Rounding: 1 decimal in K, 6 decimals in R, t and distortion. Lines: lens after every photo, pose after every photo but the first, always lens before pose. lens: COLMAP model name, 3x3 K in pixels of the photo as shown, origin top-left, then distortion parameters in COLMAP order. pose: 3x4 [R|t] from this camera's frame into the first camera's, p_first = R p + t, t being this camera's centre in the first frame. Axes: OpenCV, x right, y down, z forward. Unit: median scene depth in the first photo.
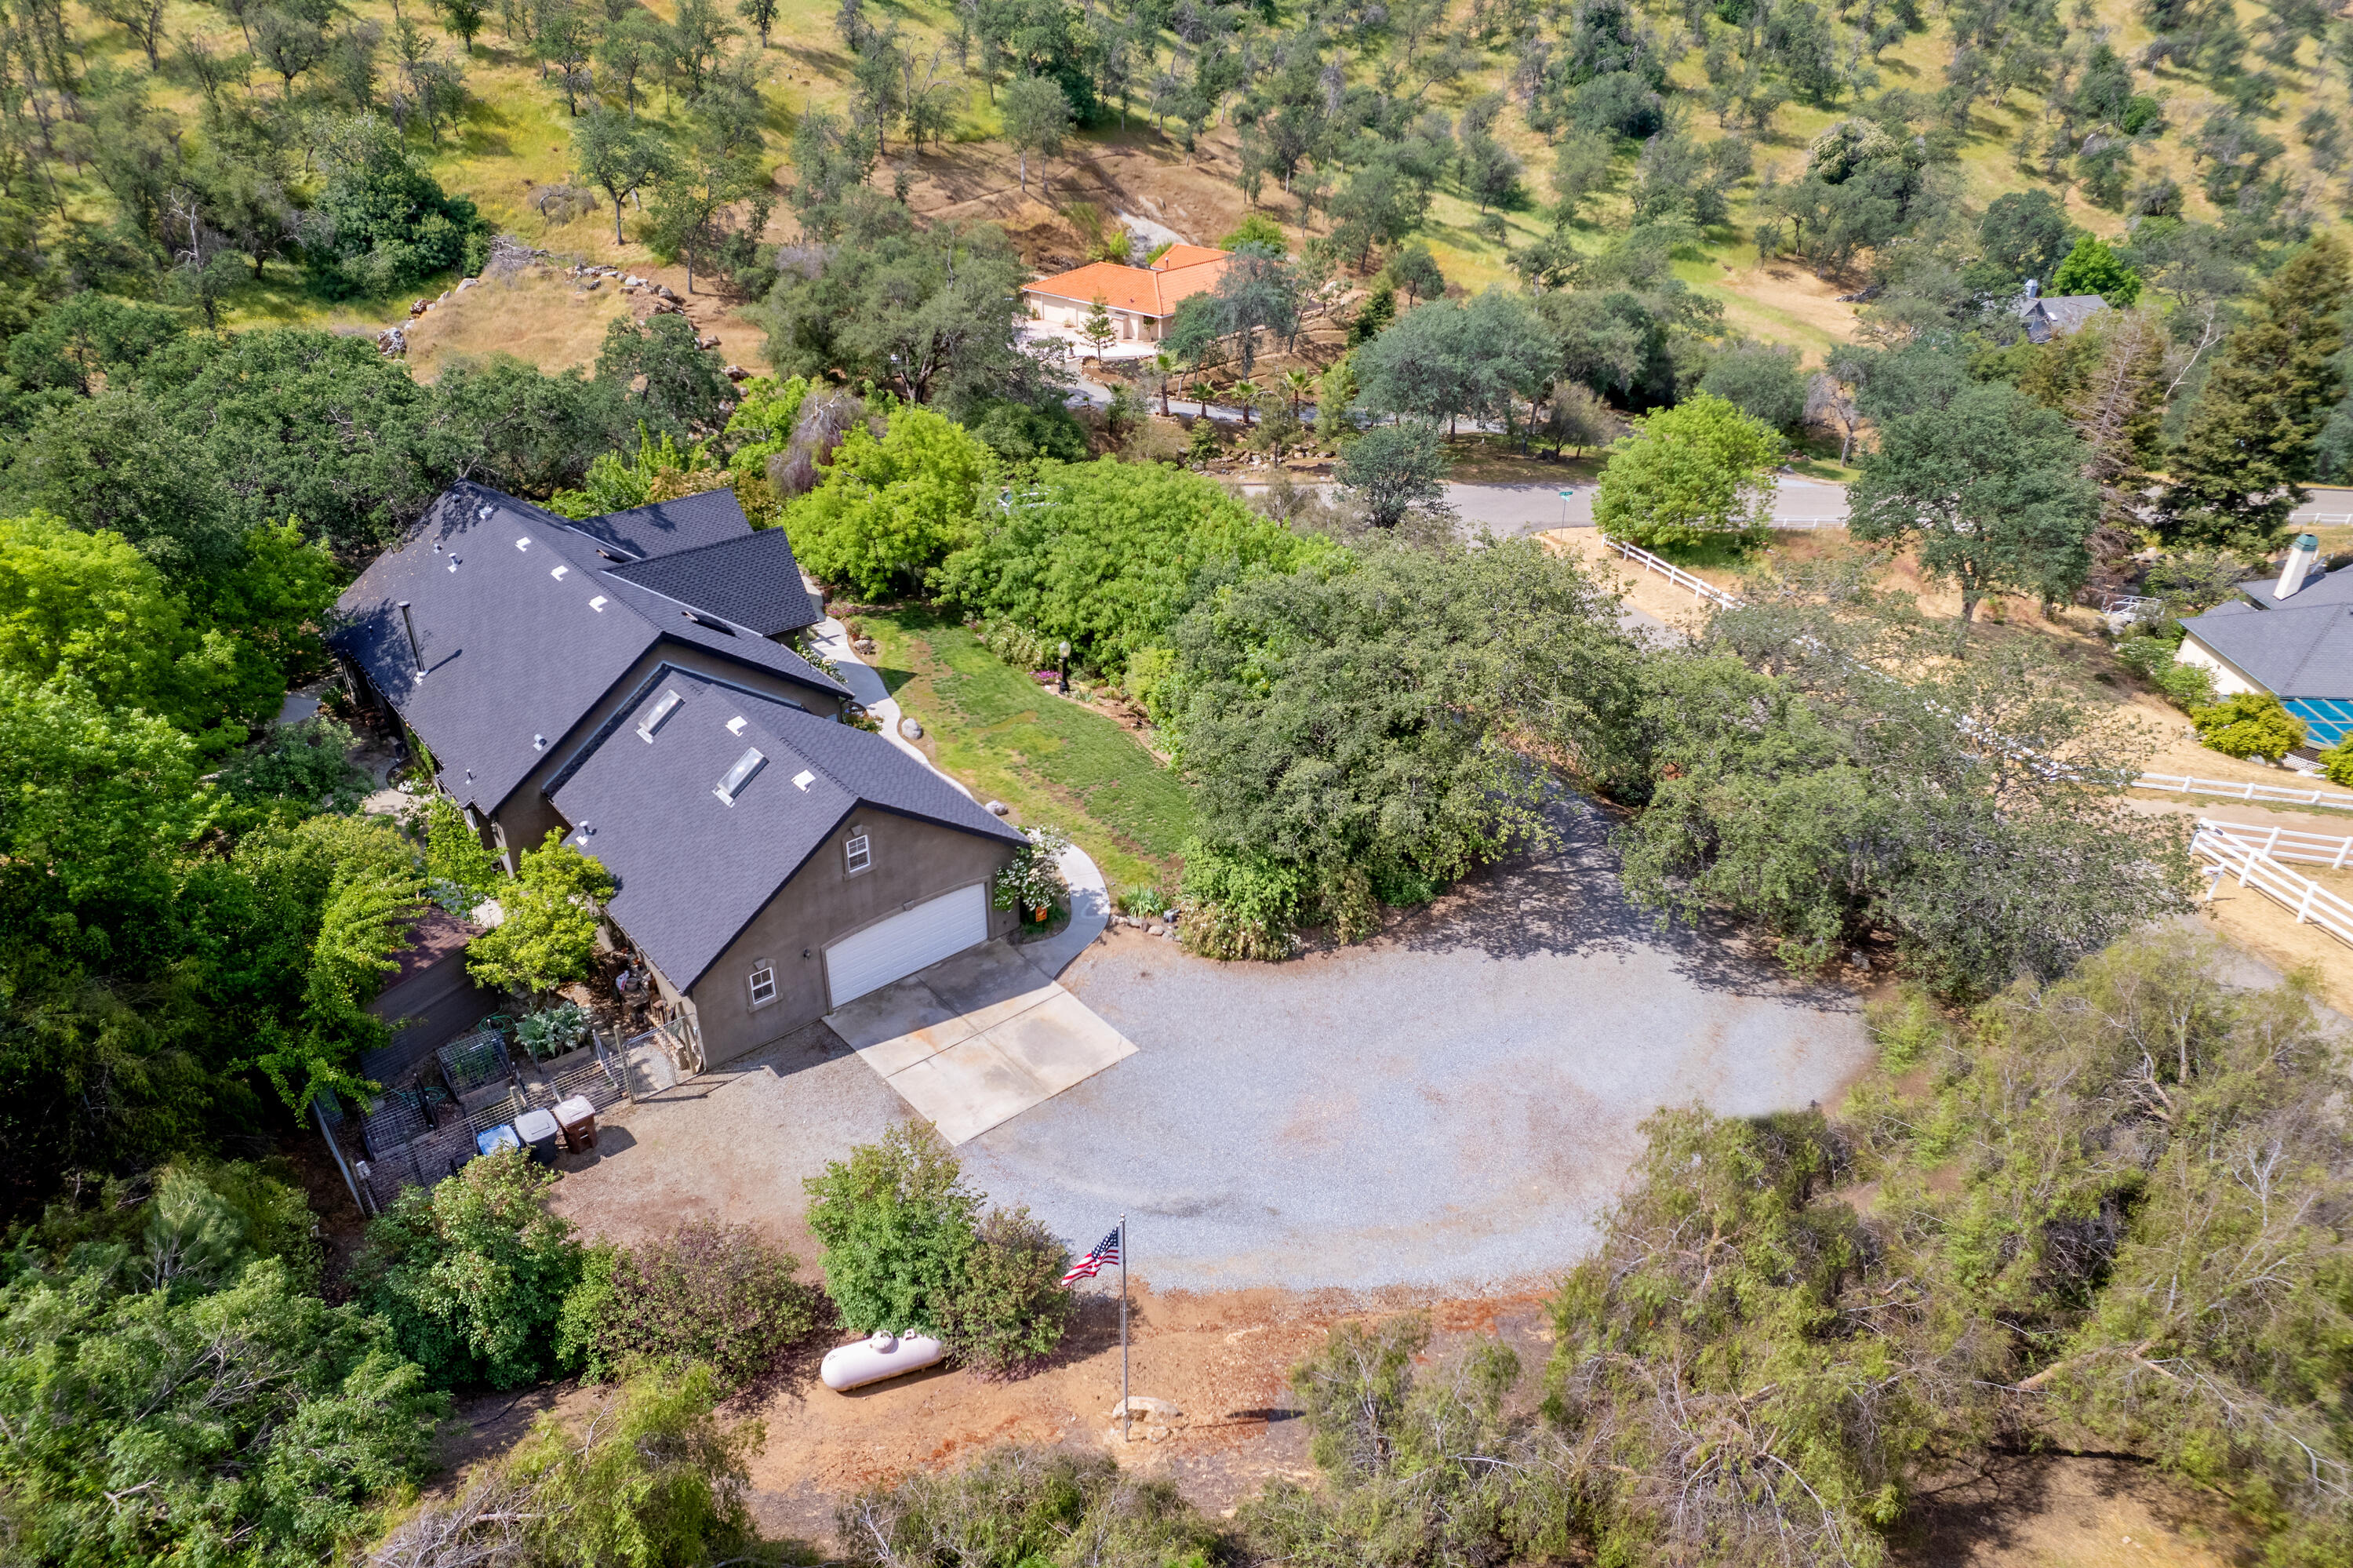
lens RADIAL K [[1501.4, 0, 1176.5], [0, 1501.4, 784.0], [0, 0, 1]] dist [-0.080063, 0.076482]
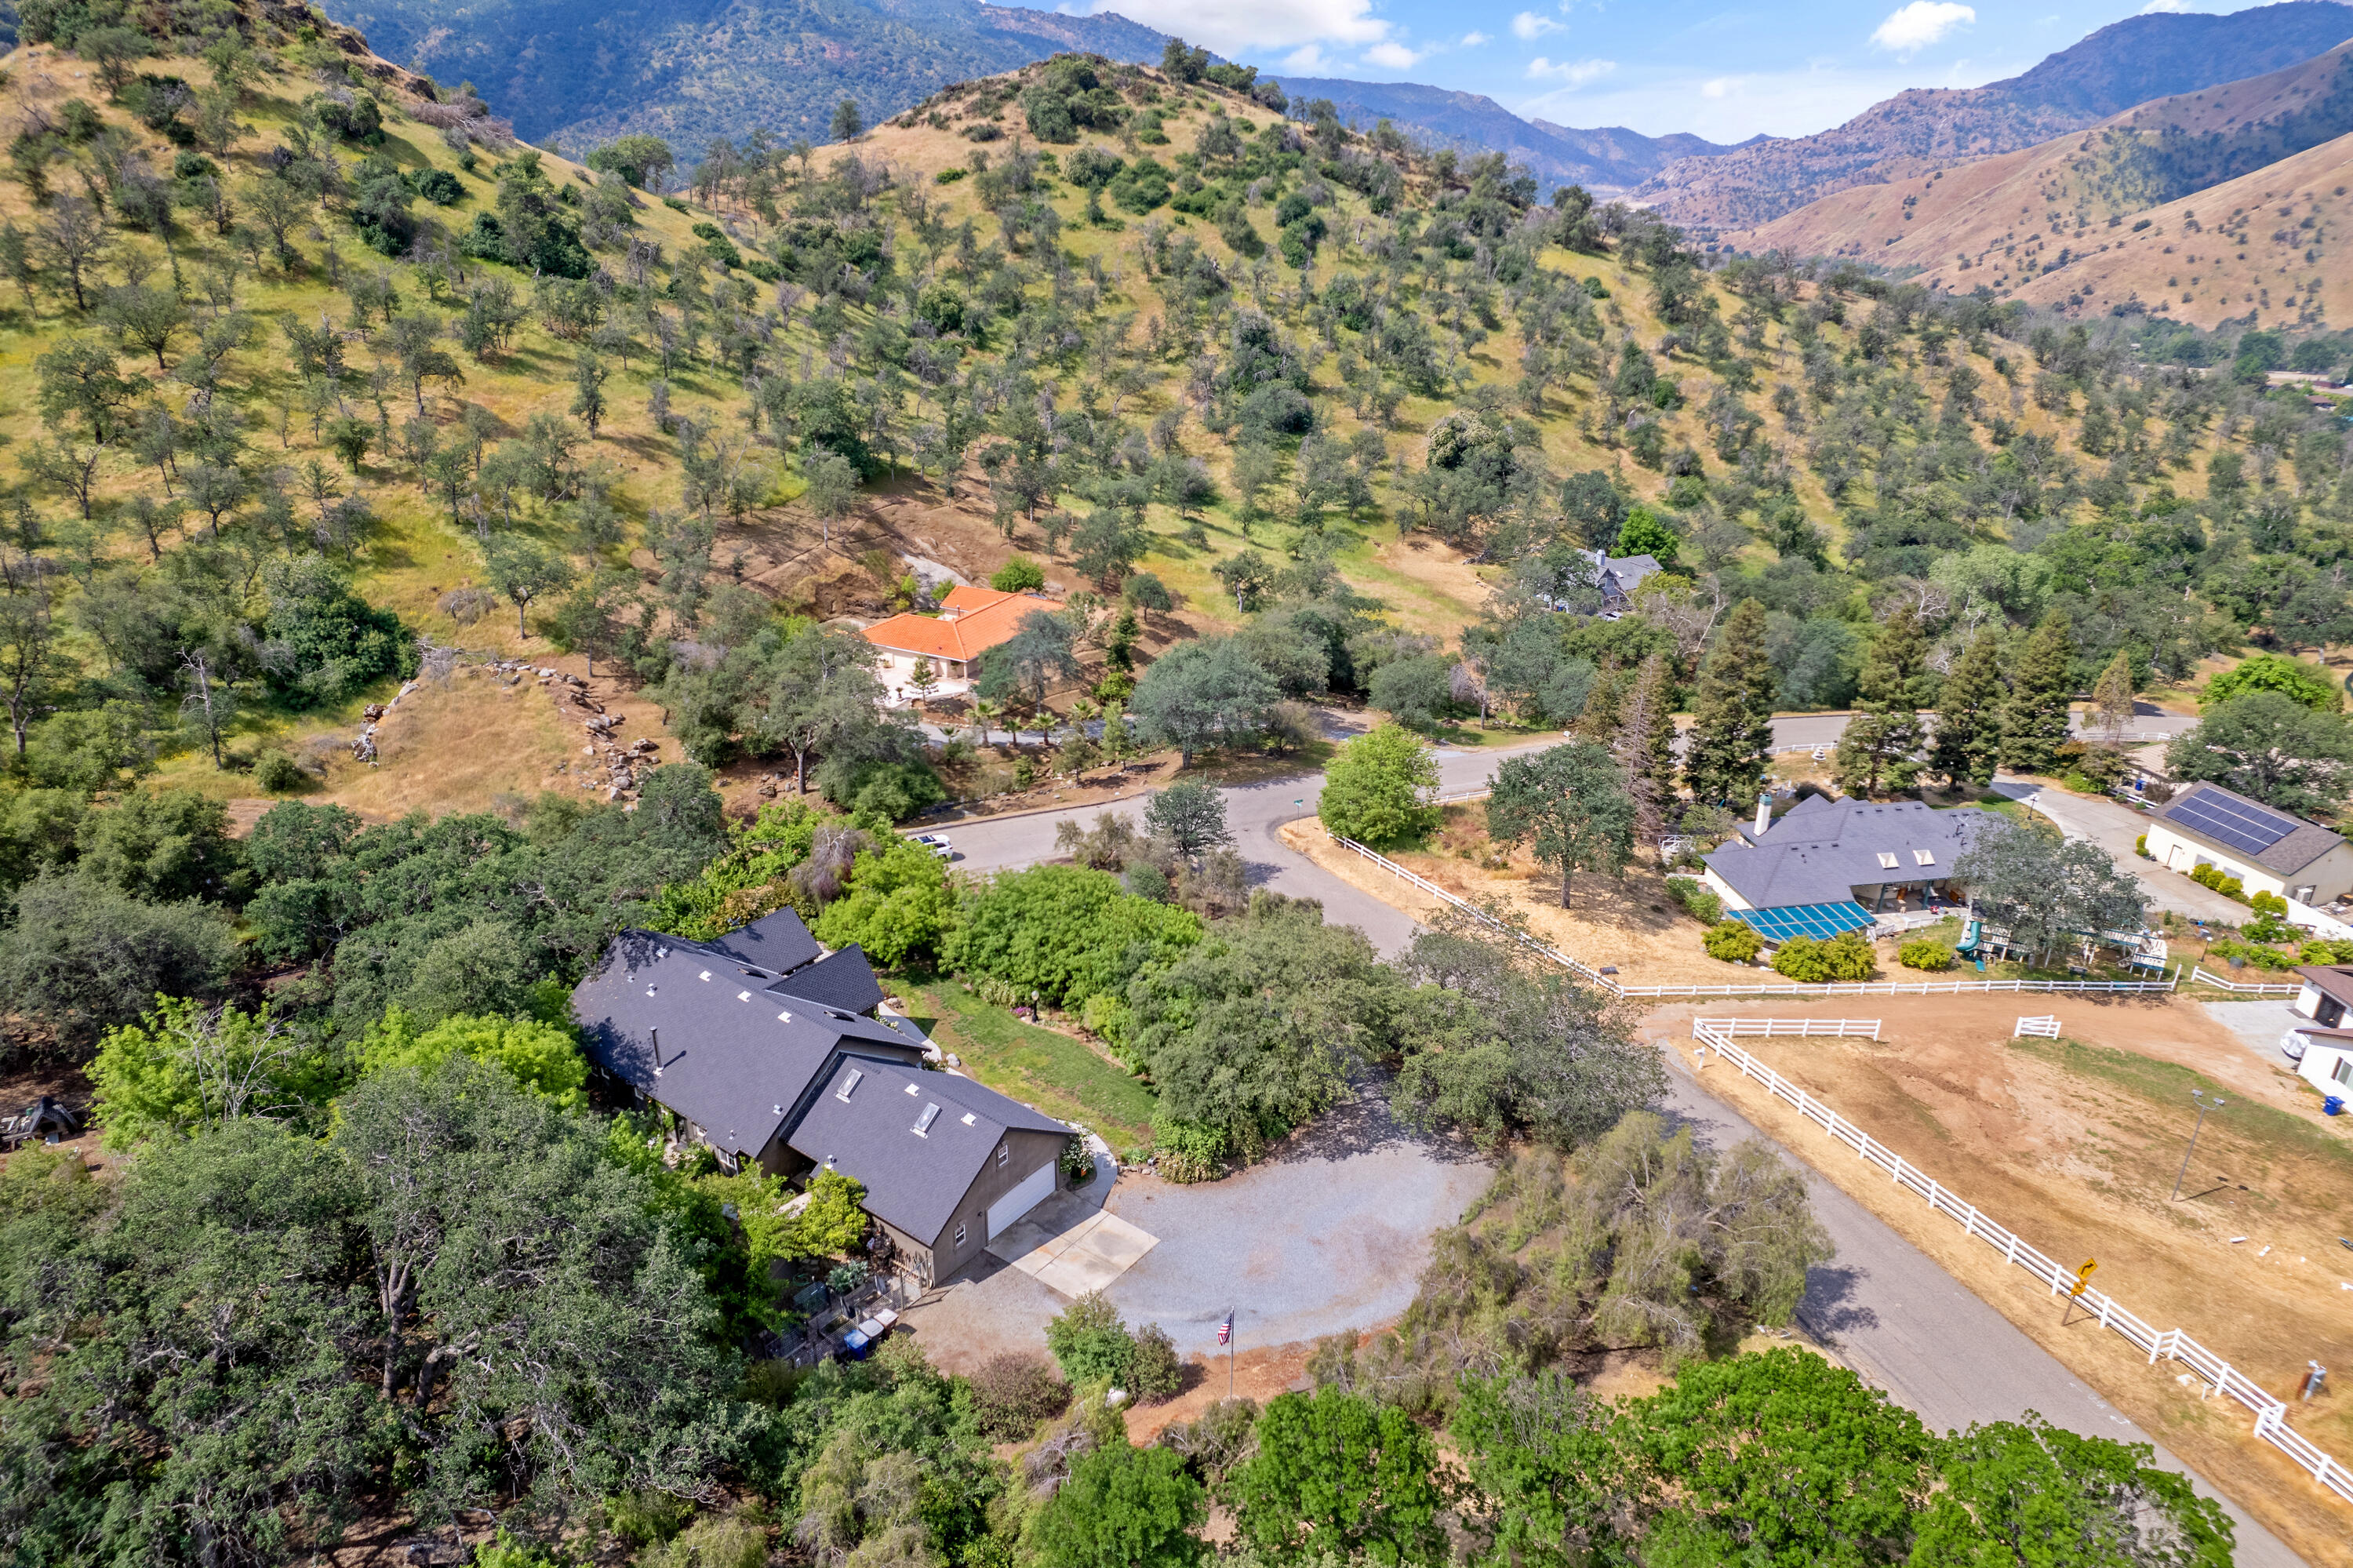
lens RADIAL K [[1501.4, 0, 1176.5], [0, 1501.4, 784.0], [0, 0, 1]] dist [-0.080063, 0.076482]
pose [[0.975645, -0.087681, 0.201069, -0.108085], [0.109527, 0.988919, -0.100213, -0.064562], [-0.190054, 0.119795, 0.974438, -0.290766]]
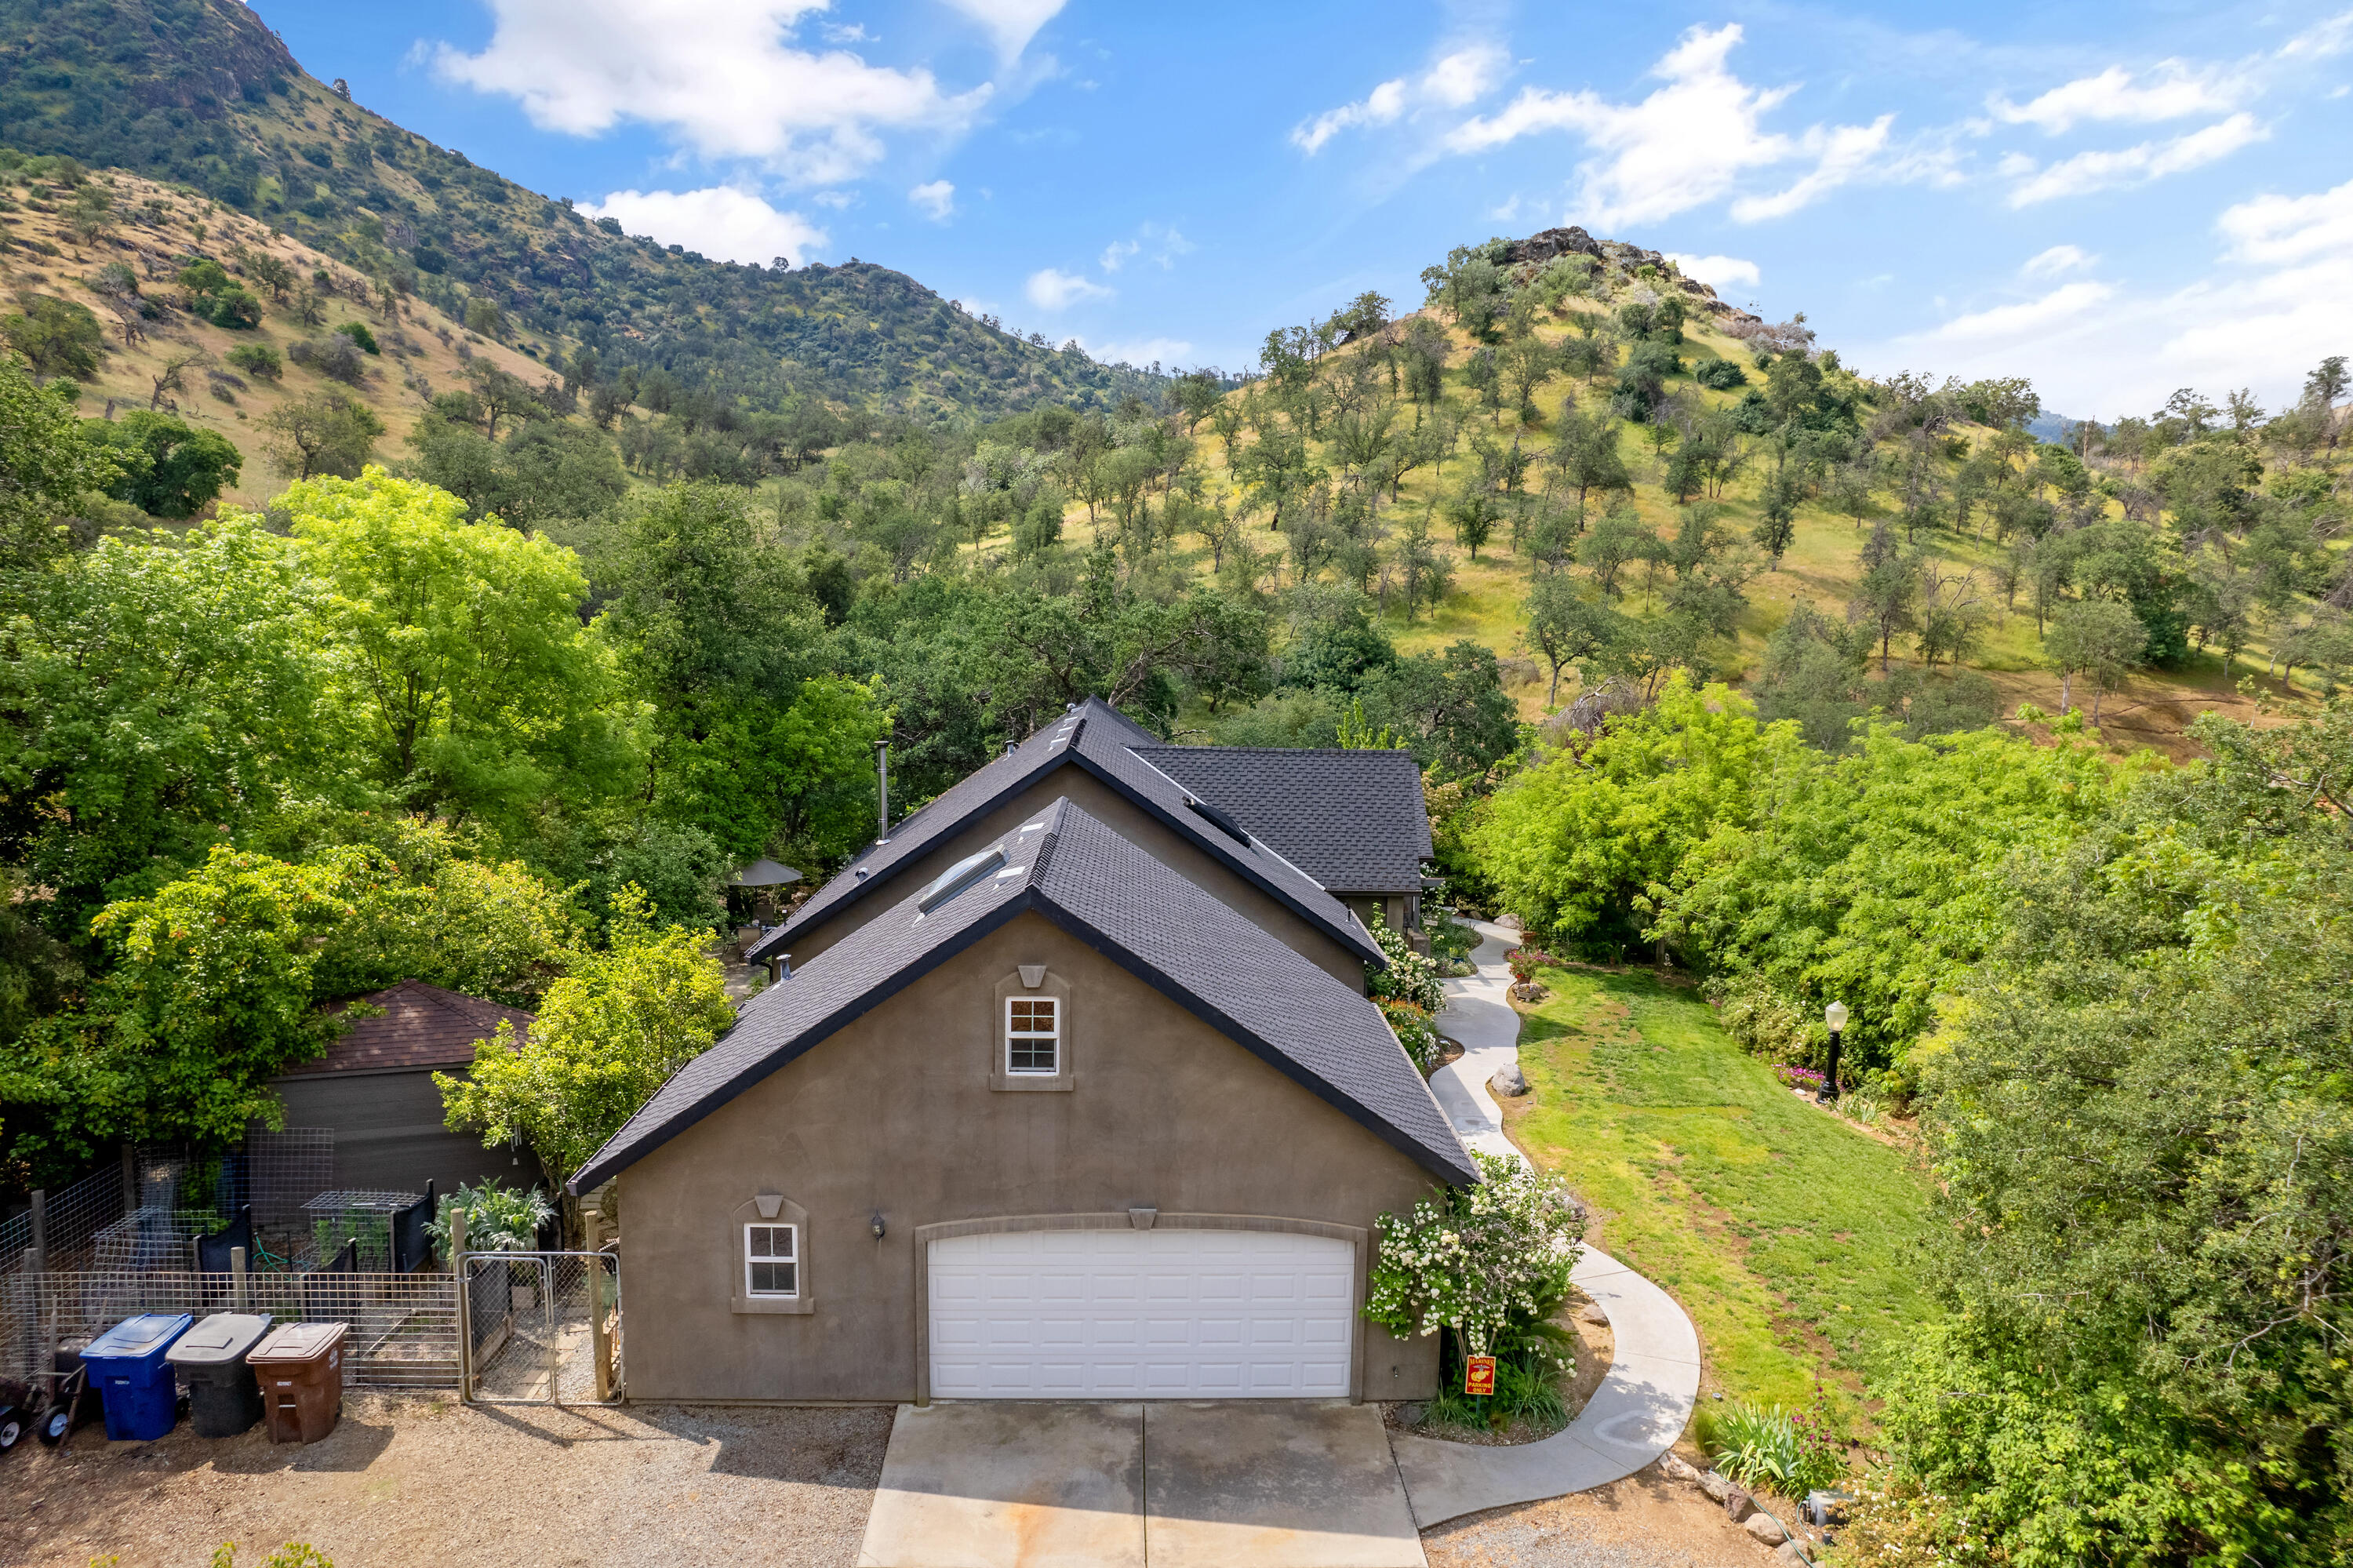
lens RADIAL K [[1501.4, 0, 1176.5], [0, 1501.4, 784.0], [0, 0, 1]] dist [-0.080063, 0.076482]
pose [[0.778460, 0.066901, -0.624119, 0.031202], [-0.316909, 0.900164, -0.298787, 0.031917], [0.541821, 0.430382, 0.721943, 0.214847]]
